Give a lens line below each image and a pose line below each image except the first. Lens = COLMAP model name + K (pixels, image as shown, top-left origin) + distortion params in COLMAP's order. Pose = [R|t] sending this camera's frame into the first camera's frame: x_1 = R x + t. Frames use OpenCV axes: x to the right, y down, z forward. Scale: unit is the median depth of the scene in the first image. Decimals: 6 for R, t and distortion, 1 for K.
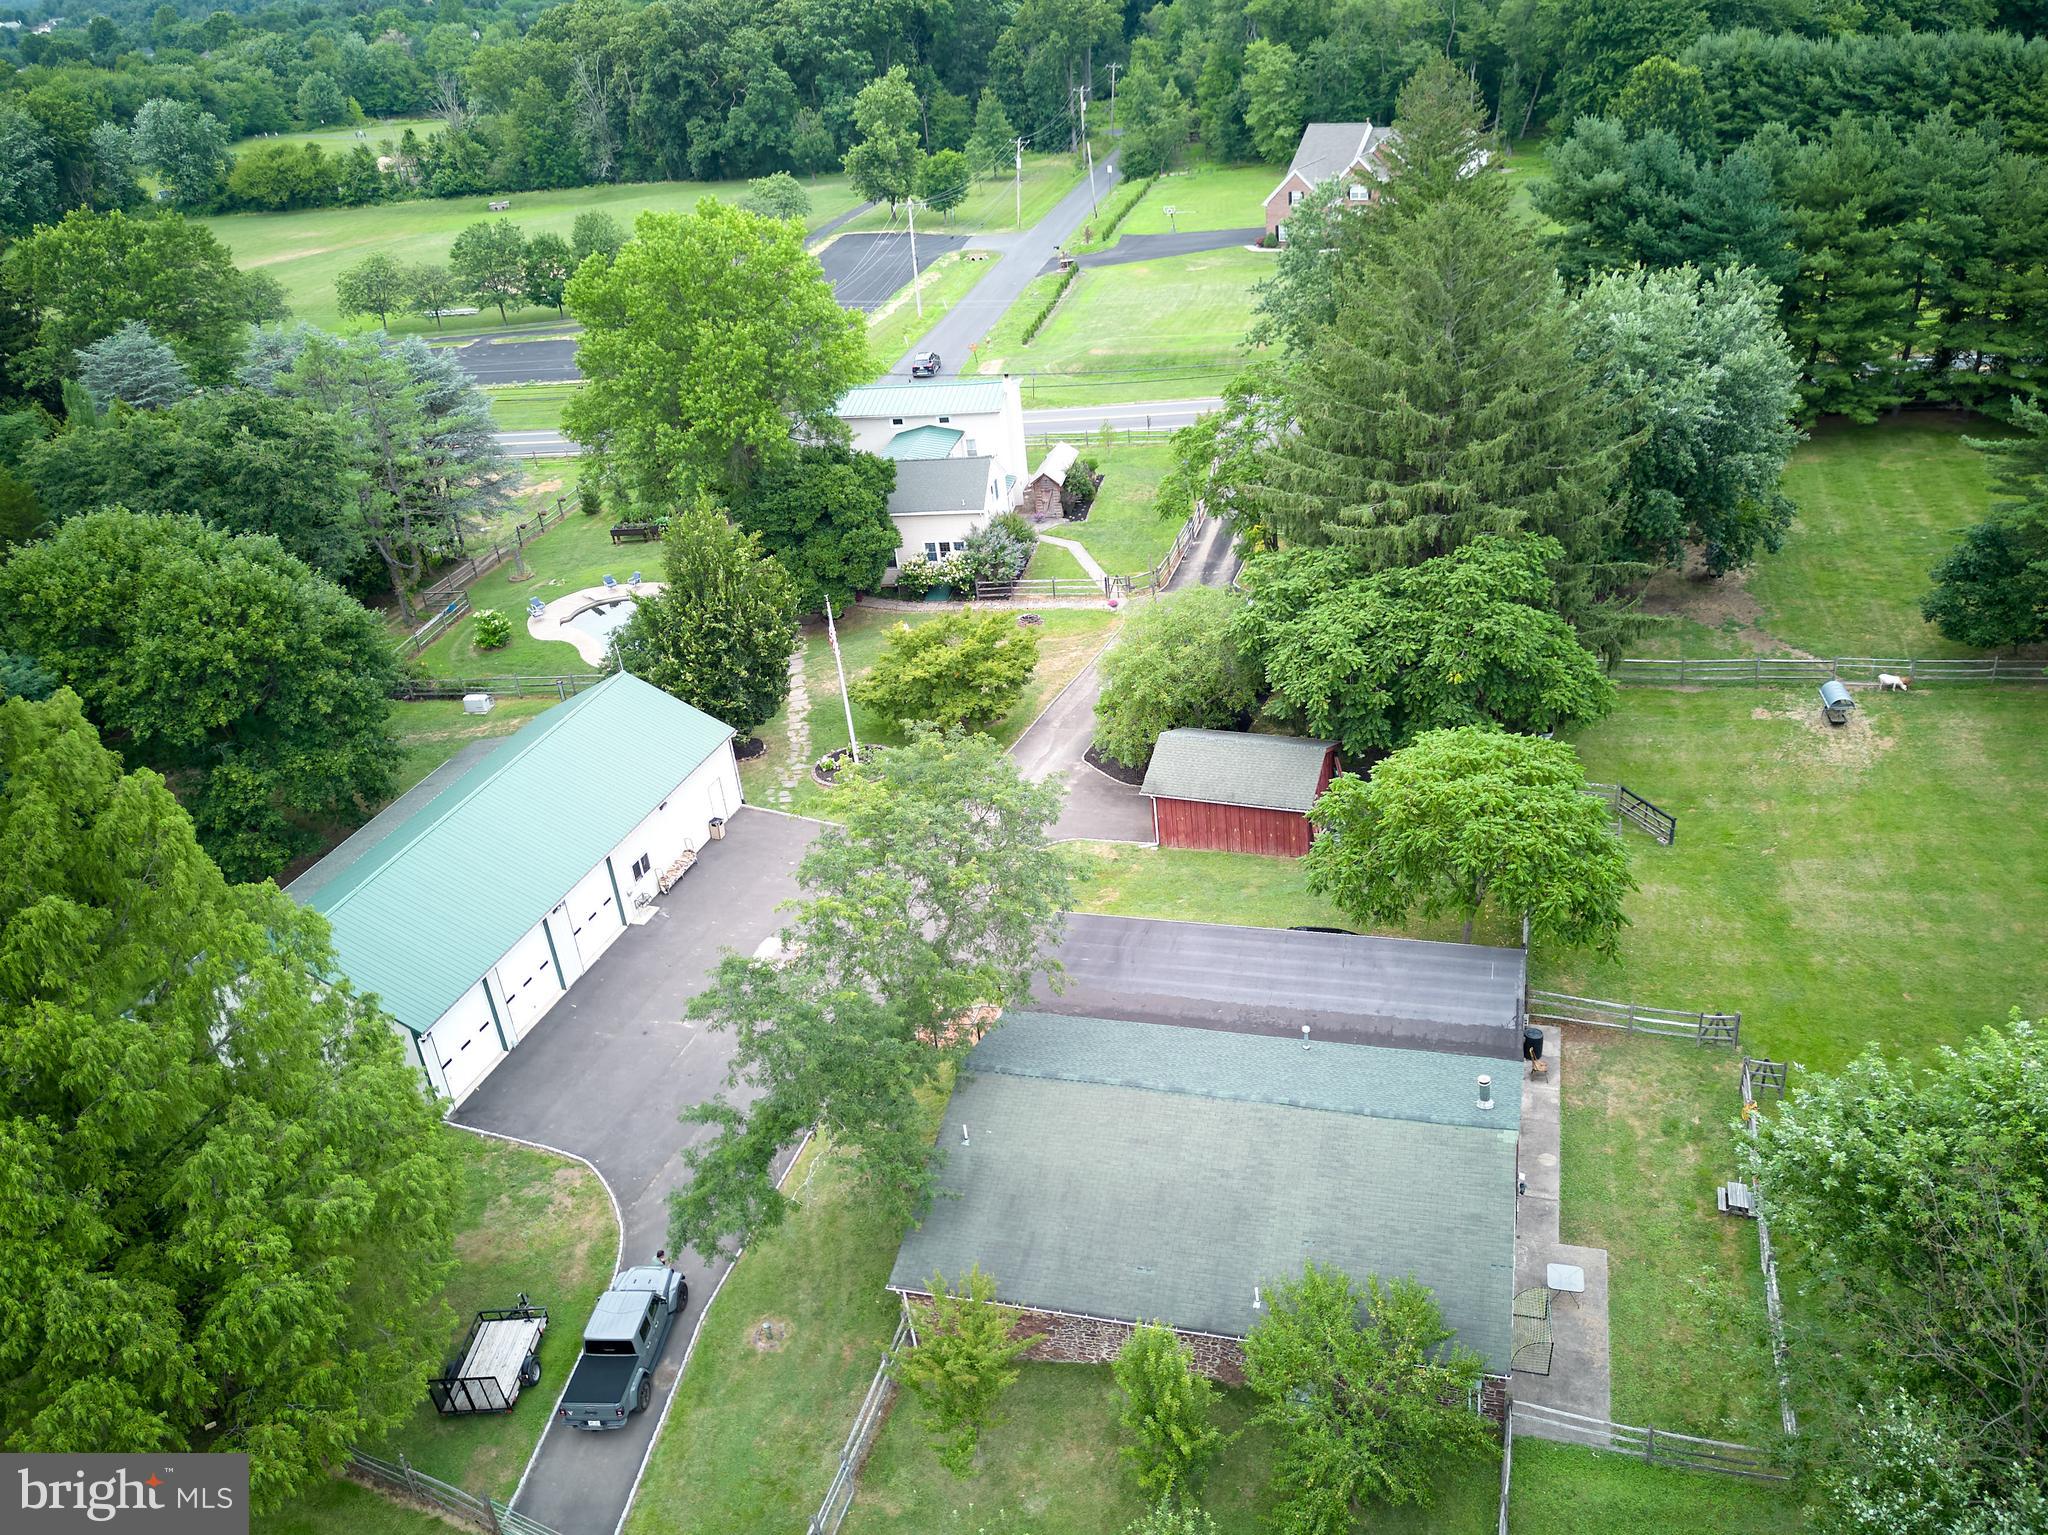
lens RADIAL K [[1686.0, 0, 1019.5], [0, 1686.0, 732.7], [0, 0, 1]] dist [0.133916, -0.100886]
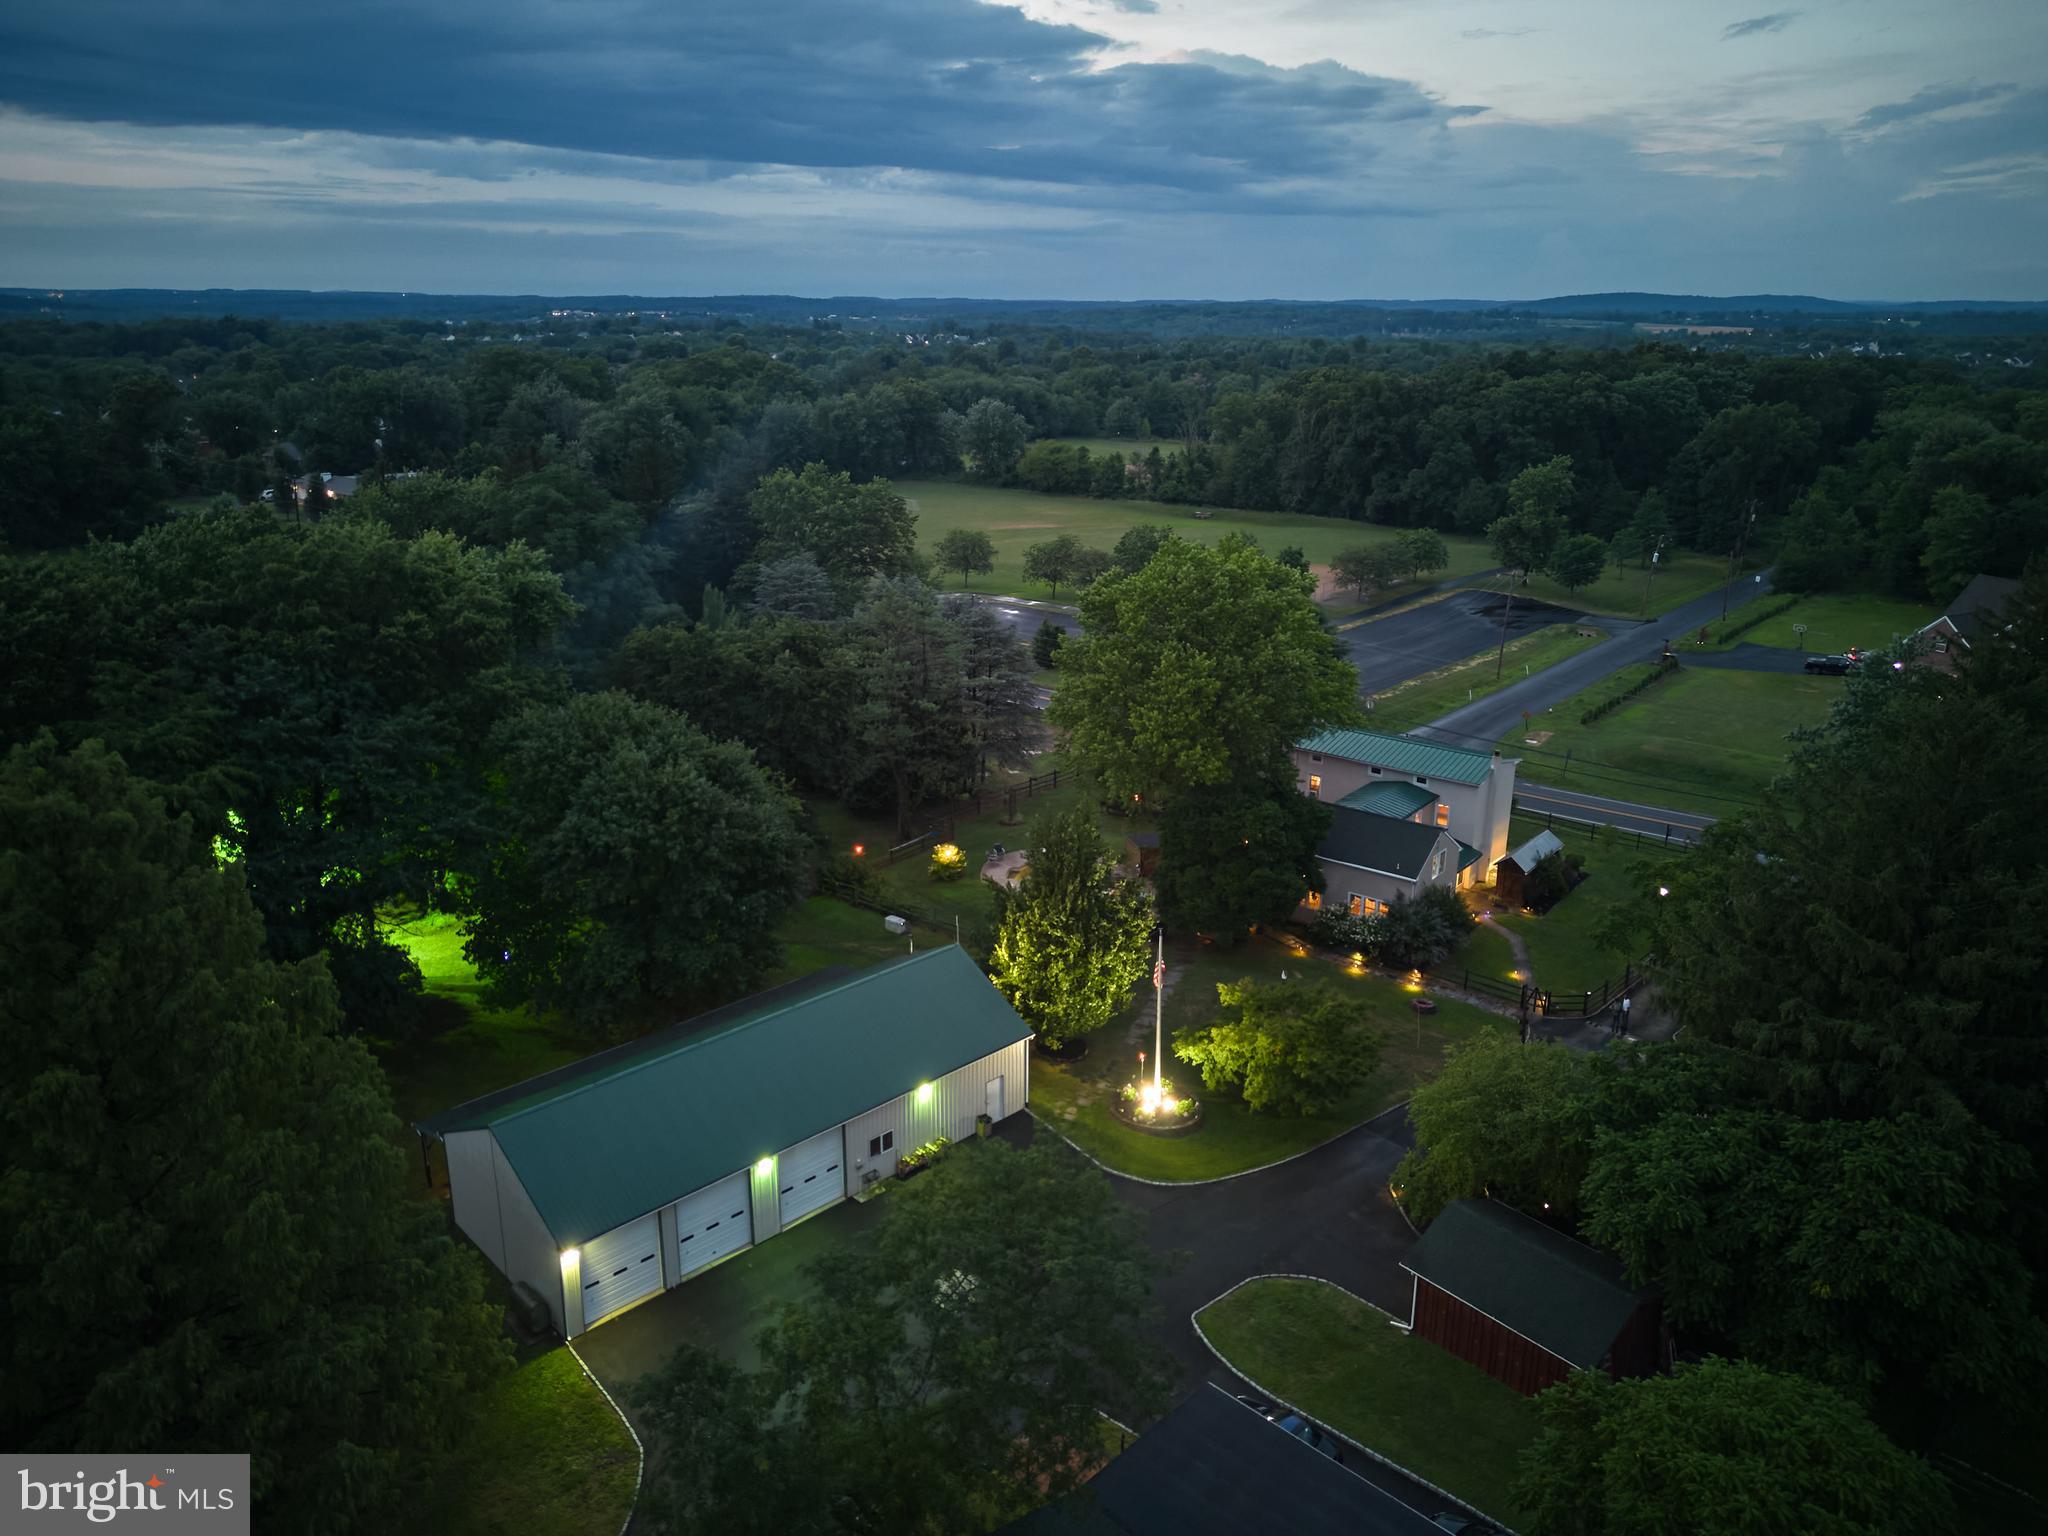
lens RADIAL K [[1467.0, 0, 1024.0], [0, 1467.0, 768.0], [0, 0, 1]] dist [0.087450, -0.004985]
pose [[0.891768, 0.244808, -0.380552, 0.030975], [-0.295806, 0.951818, -0.080878, -0.020832], [0.342417, 0.184694, 0.921216, 0.046528]]
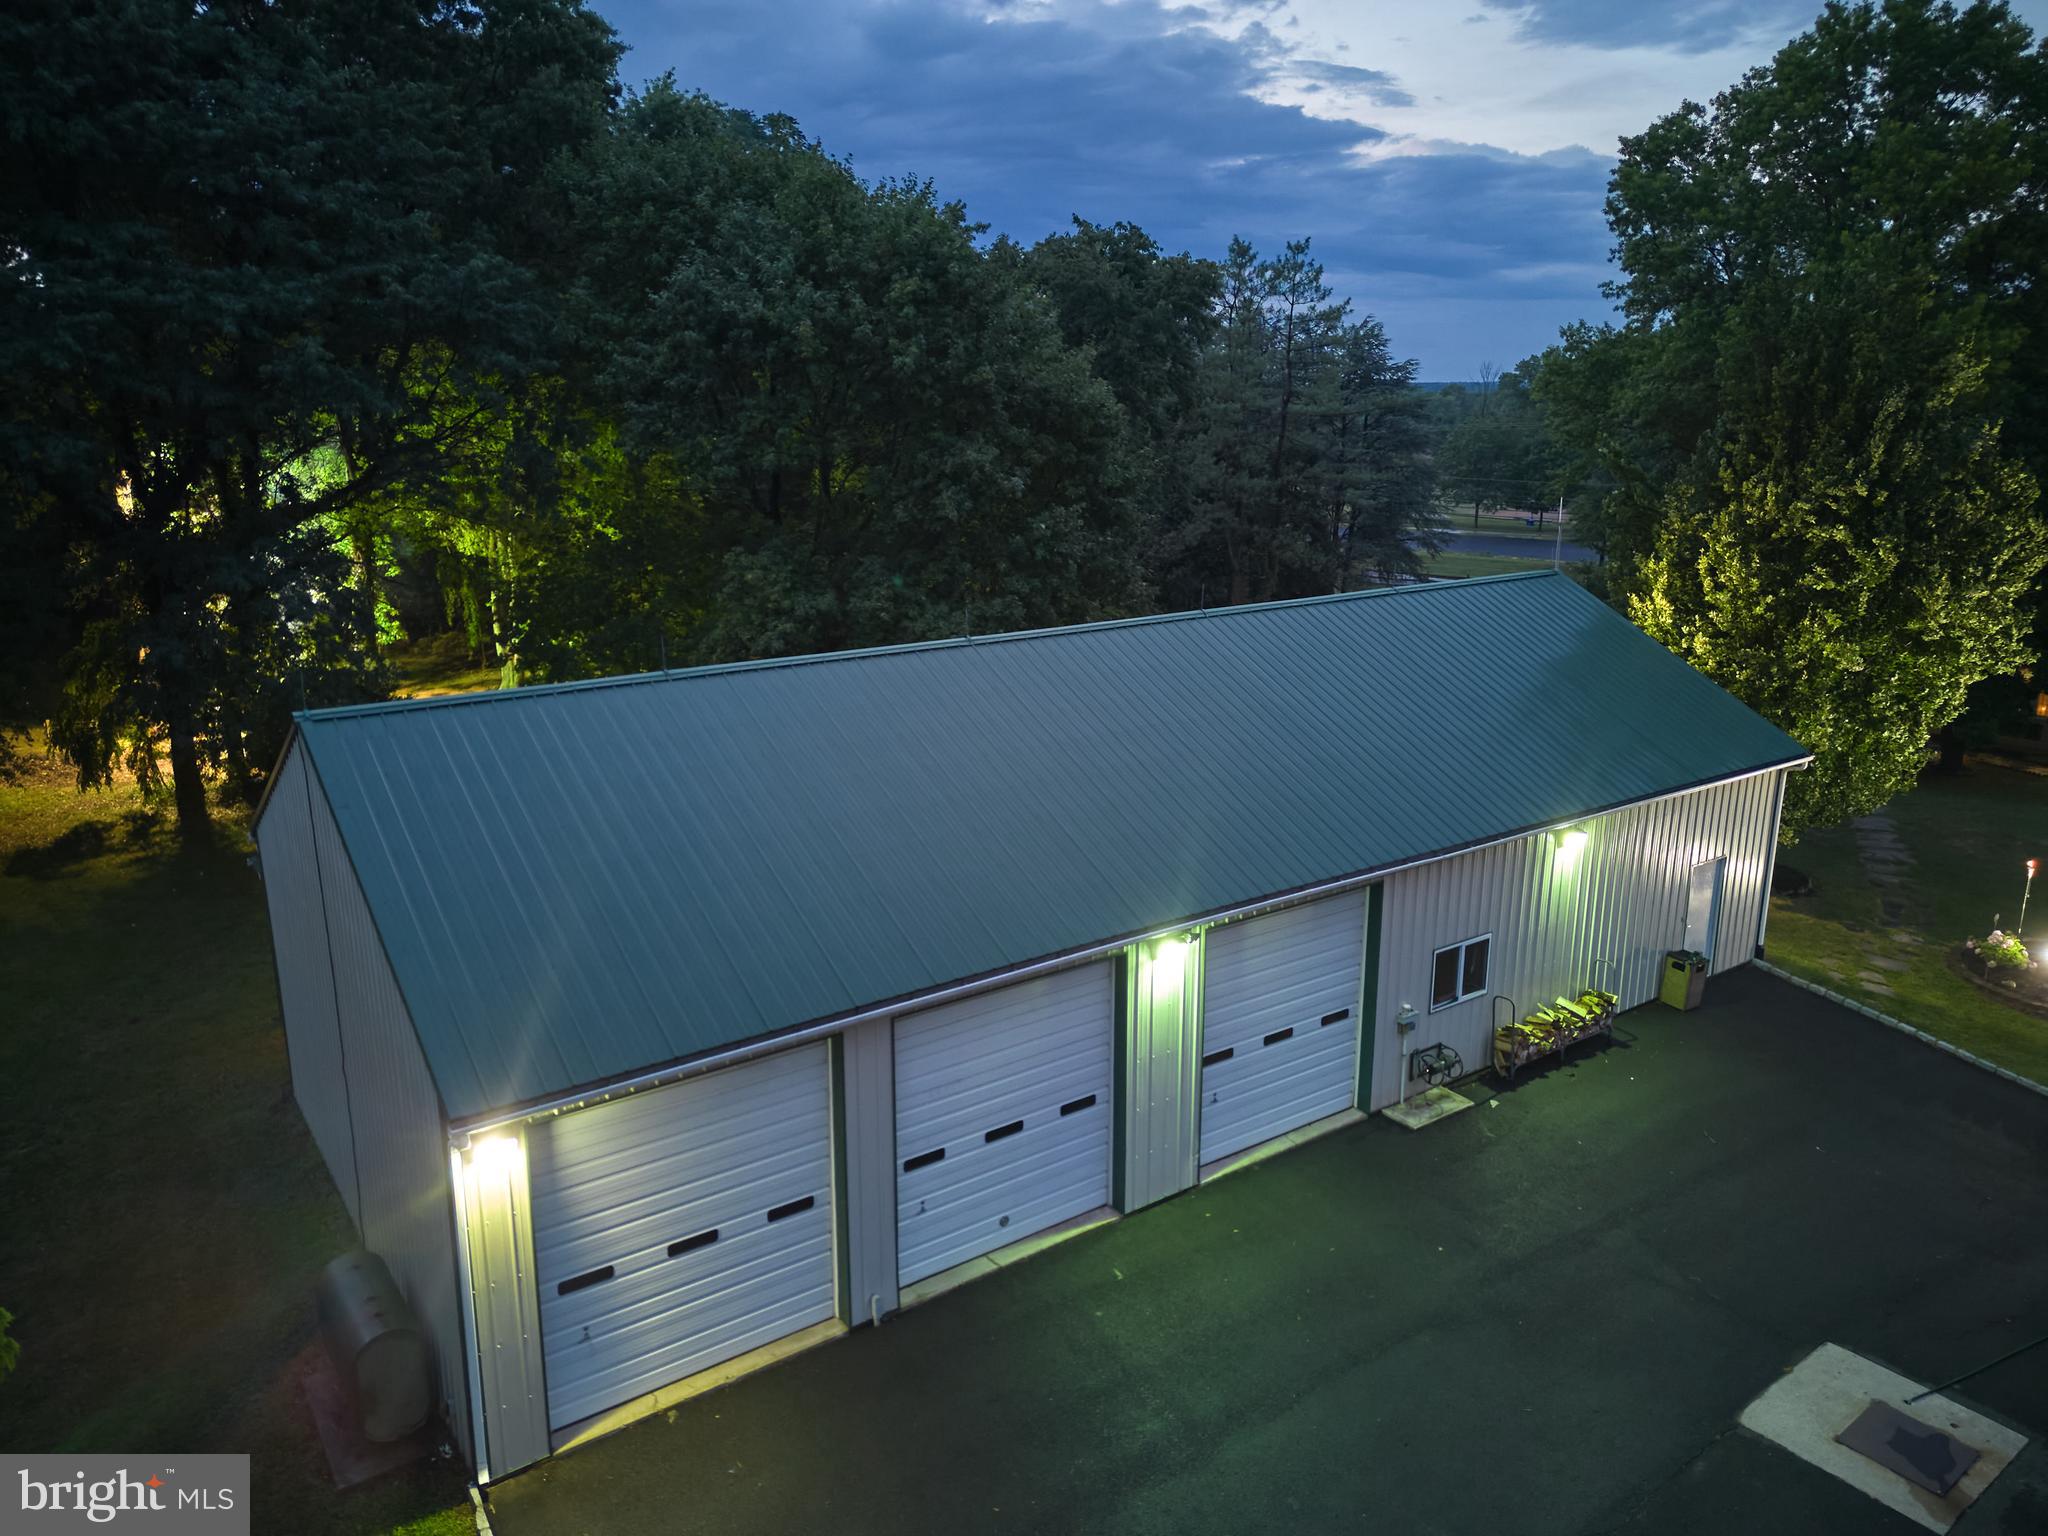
lens RADIAL K [[1467.0, 0, 1024.0], [0, 1467.0, 768.0], [0, 0, 1]] dist [0.087450, -0.004985]
pose [[0.822636, 0.254727, -0.508314, -0.037201], [-0.342343, 0.935710, -0.085131, 0.023459], [0.453950, 0.244050, 0.856954, 0.168046]]
